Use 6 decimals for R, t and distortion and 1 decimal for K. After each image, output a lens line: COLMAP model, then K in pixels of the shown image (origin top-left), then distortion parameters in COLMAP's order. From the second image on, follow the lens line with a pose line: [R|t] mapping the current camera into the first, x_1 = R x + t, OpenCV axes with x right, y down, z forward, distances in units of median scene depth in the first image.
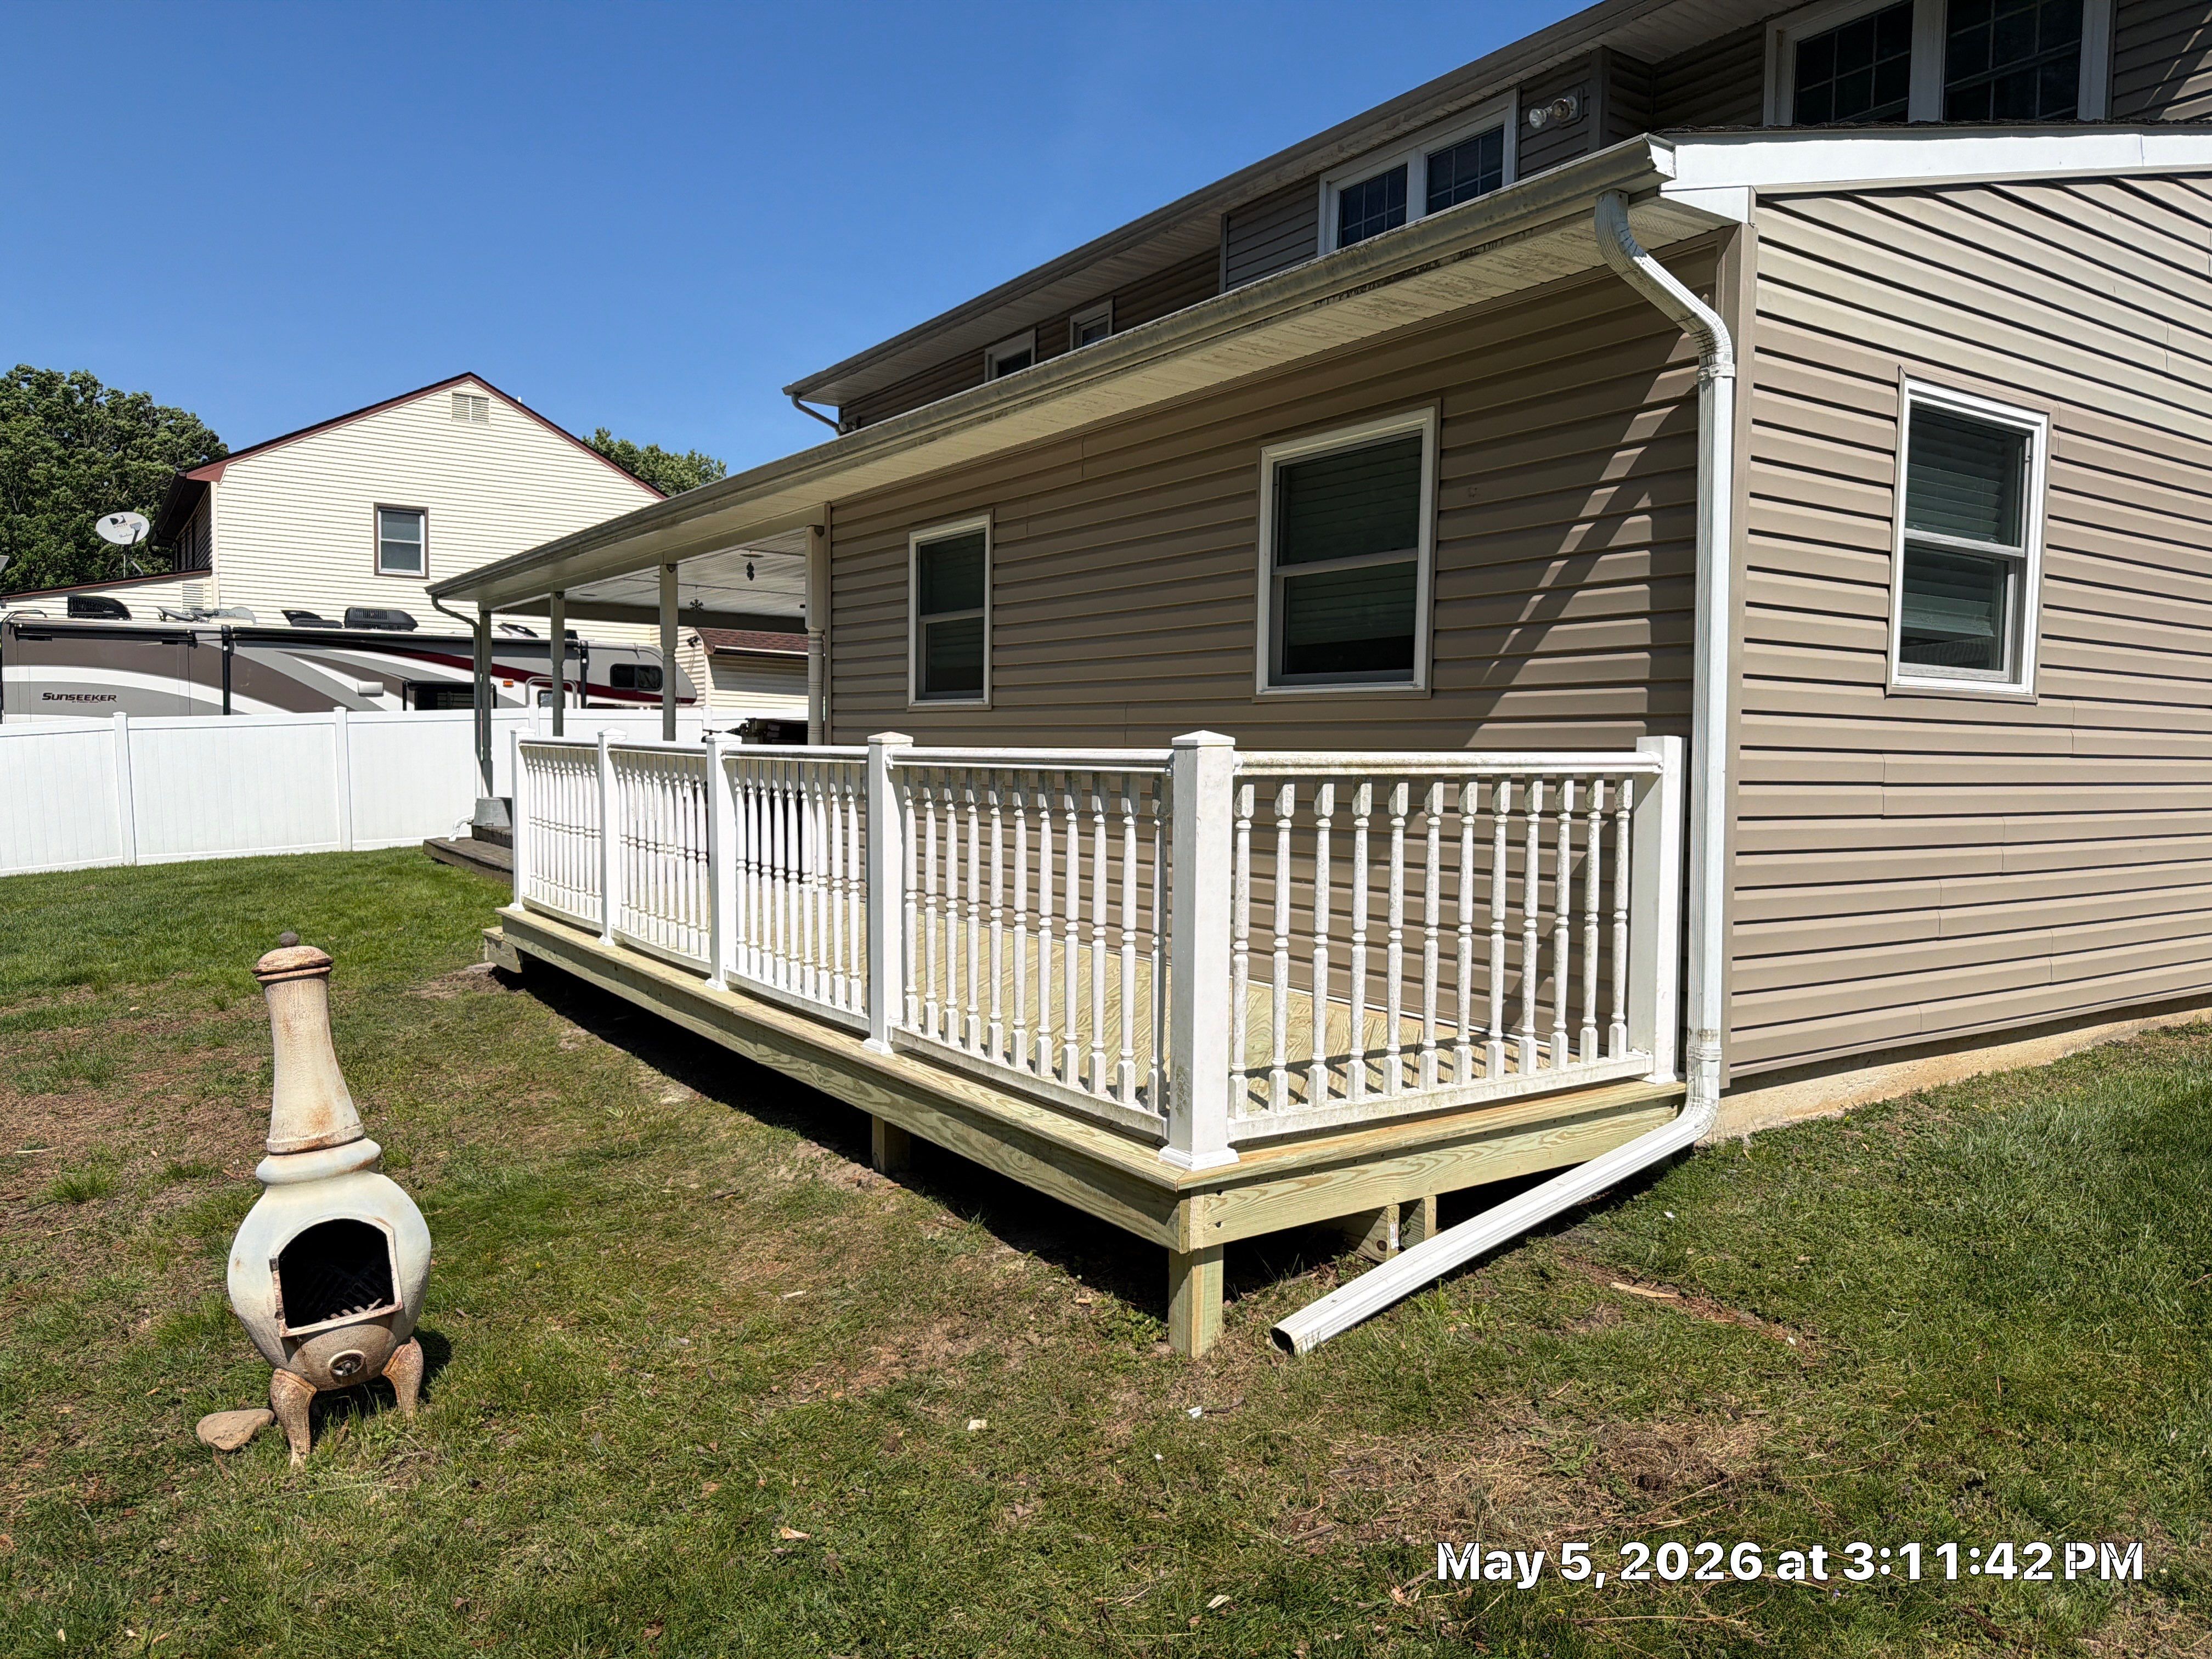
lens RADIAL K [[1508.5, 0, 1100.4], [0, 1508.5, 840.4], [0, 0, 1]] dist [0.071505, -0.156320]
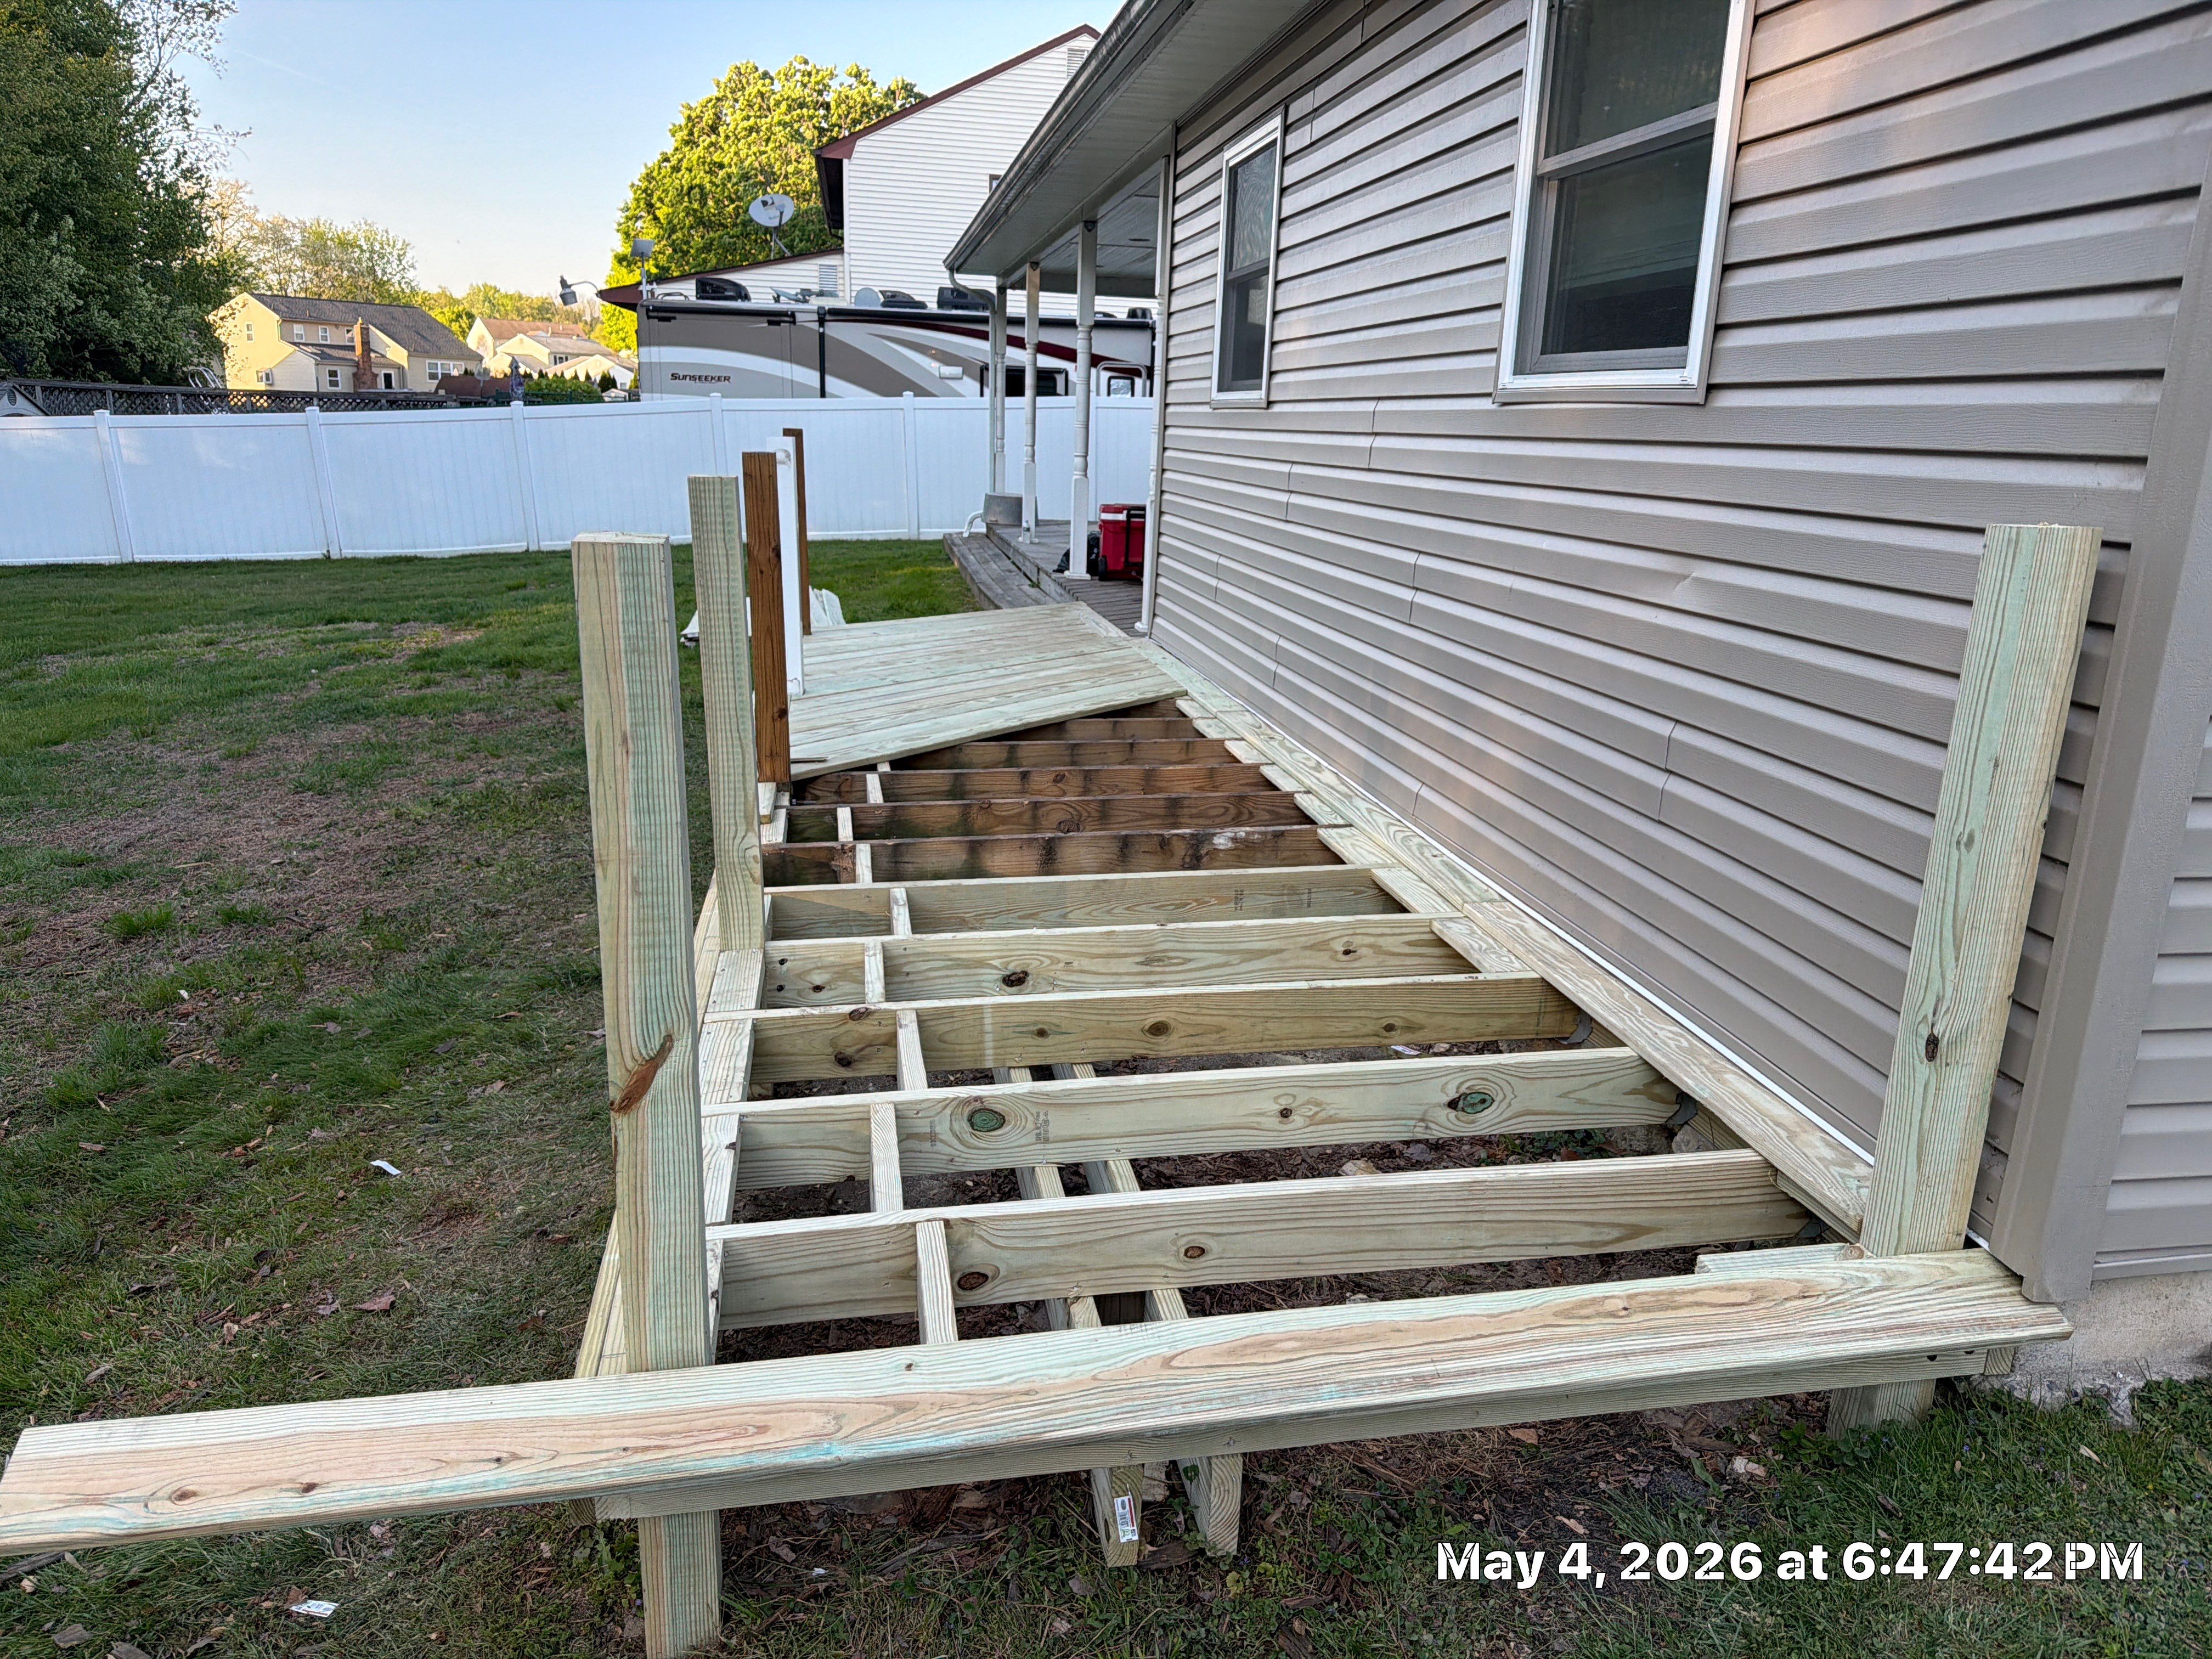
lens RADIAL K [[1519.6, 0, 1106.0], [0, 1519.6, 829.5], [0, 0, 1]] dist [0.047492, -0.071091]
pose [[0.902600, 0.125536, -0.411770, 0.230121], [-0.044736, 0.978709, 0.200317, -0.039918], [0.428150, -0.162385, 0.888998, 0.375667]]
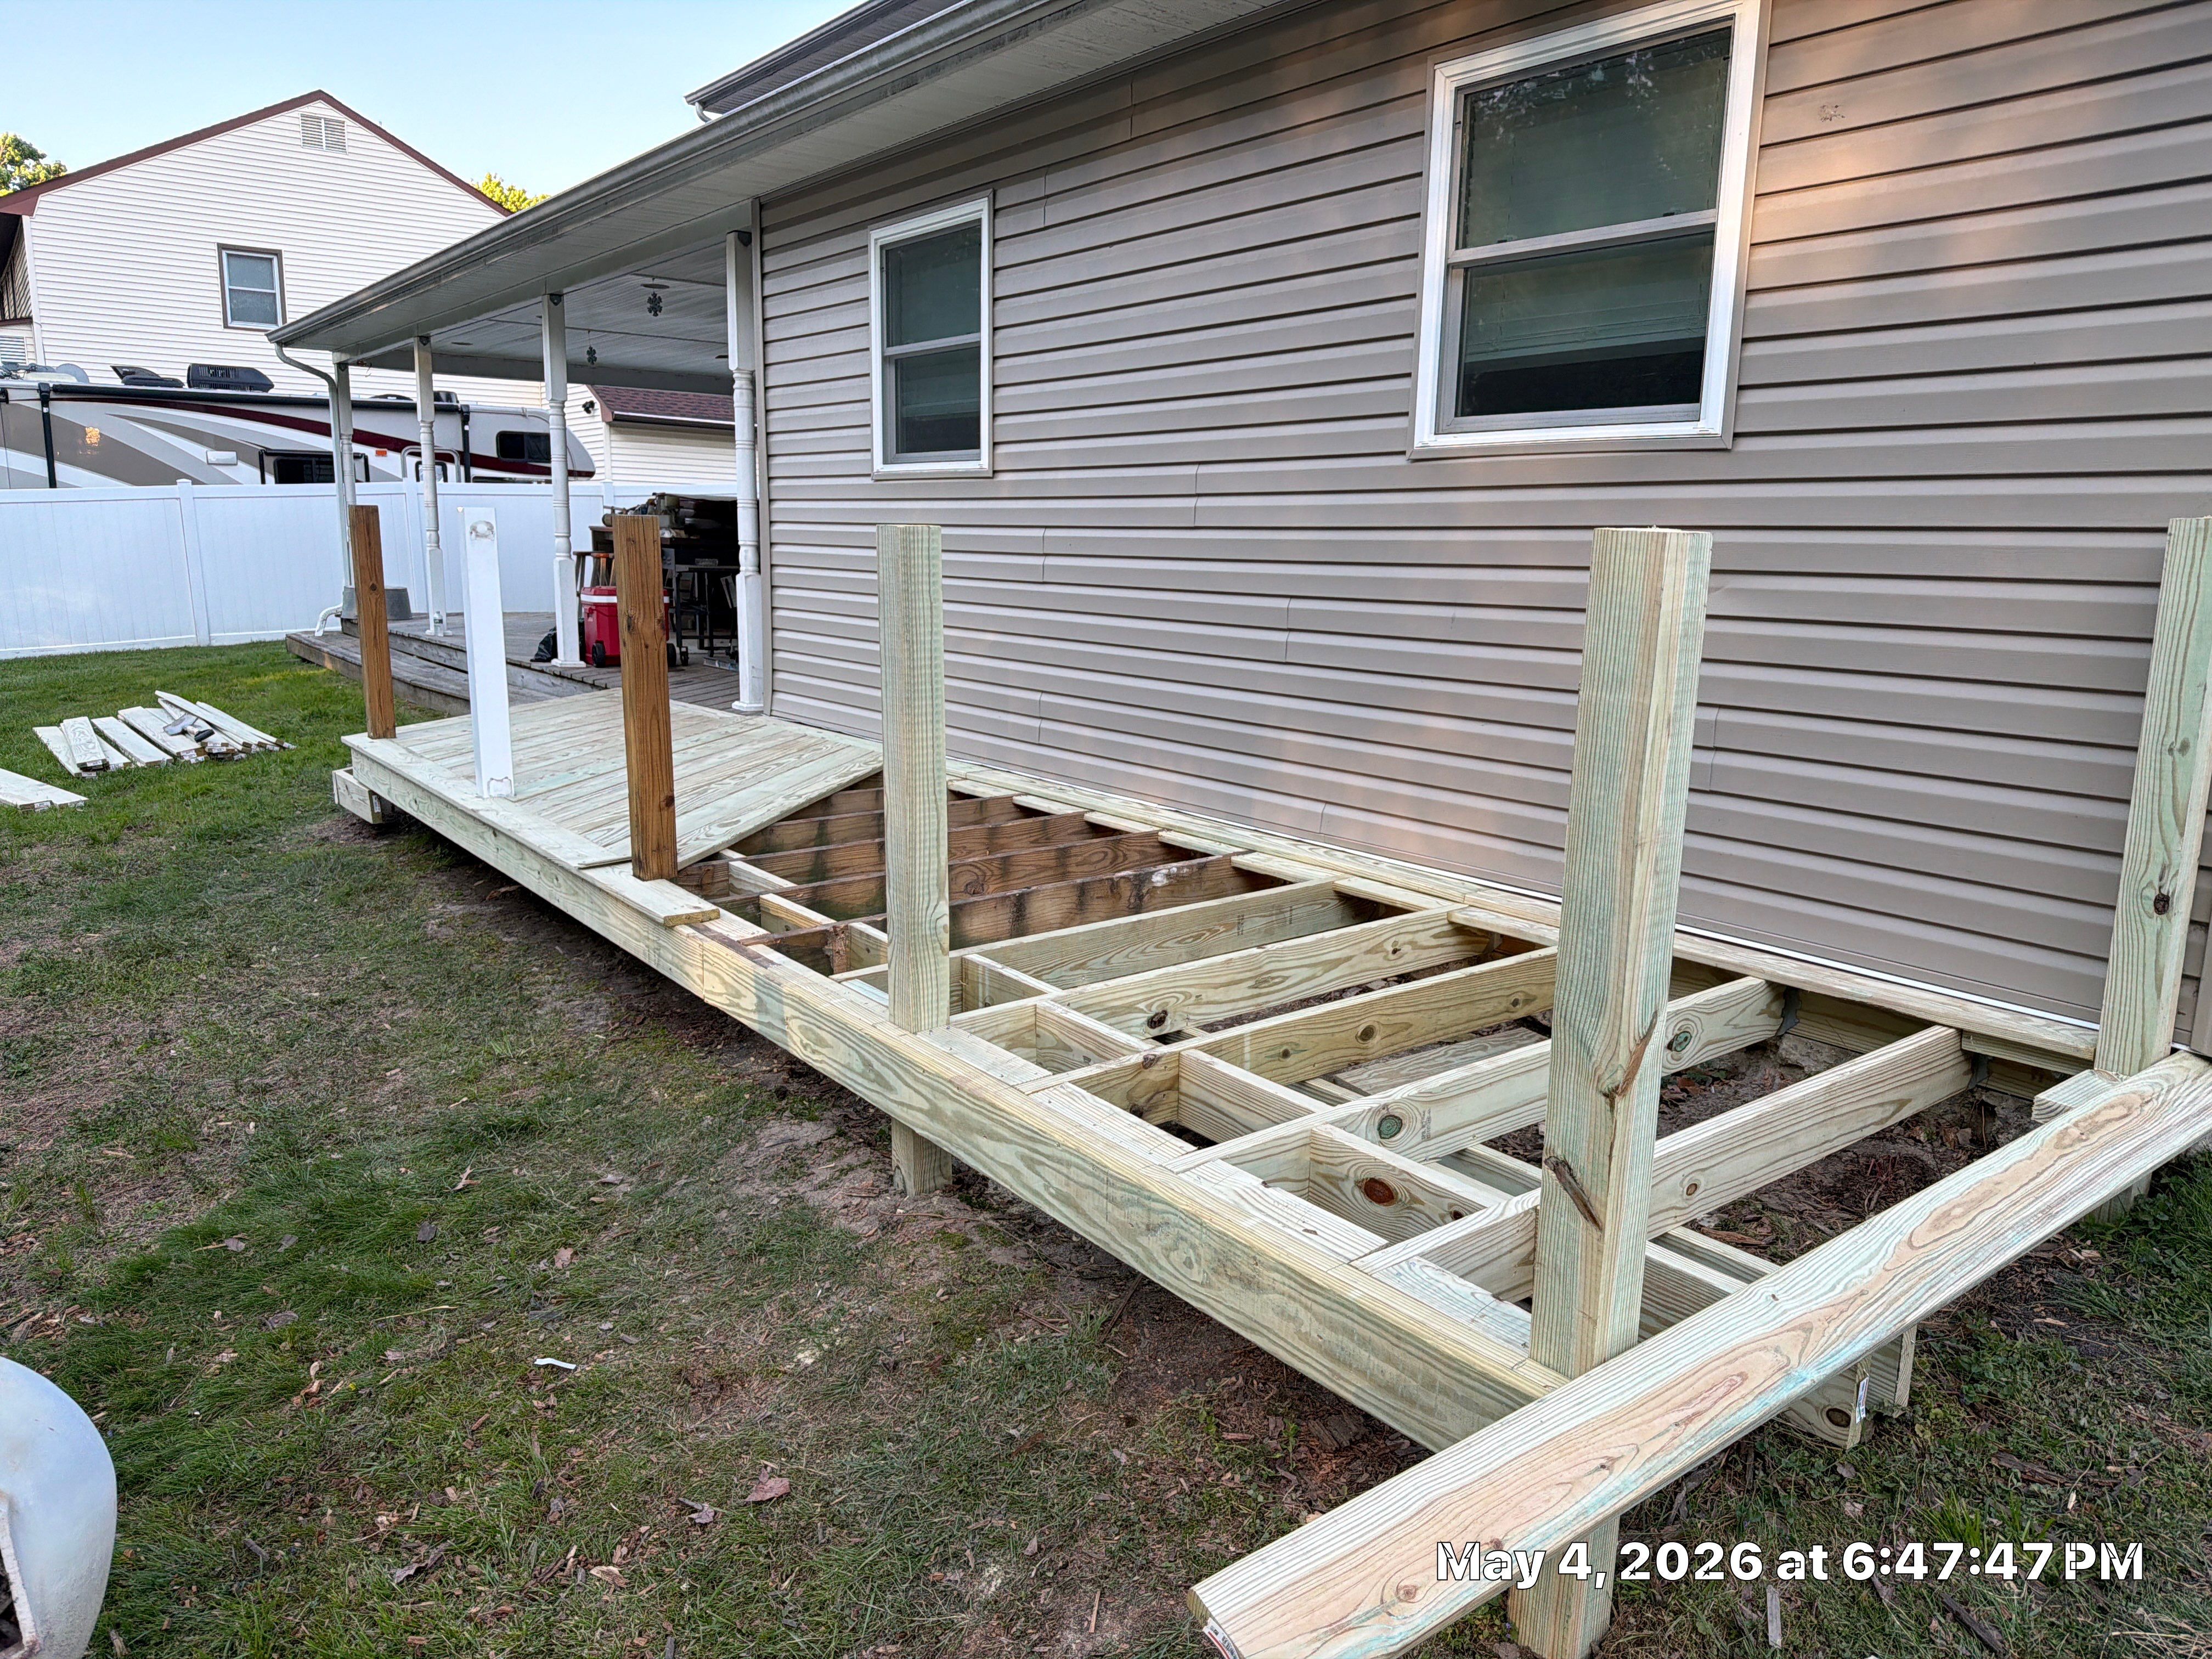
lens RADIAL K [[1535.8, 0, 1040.6], [0, 1535.8, 816.1], [0, 0, 1]] dist [0.053906, -0.072596]
pose [[0.999905, -0.002060, 0.013627, -0.074951], [0.000377, 0.992478, 0.122422, -0.016153], [-0.013777, -0.122405, 0.992385, 0.297599]]
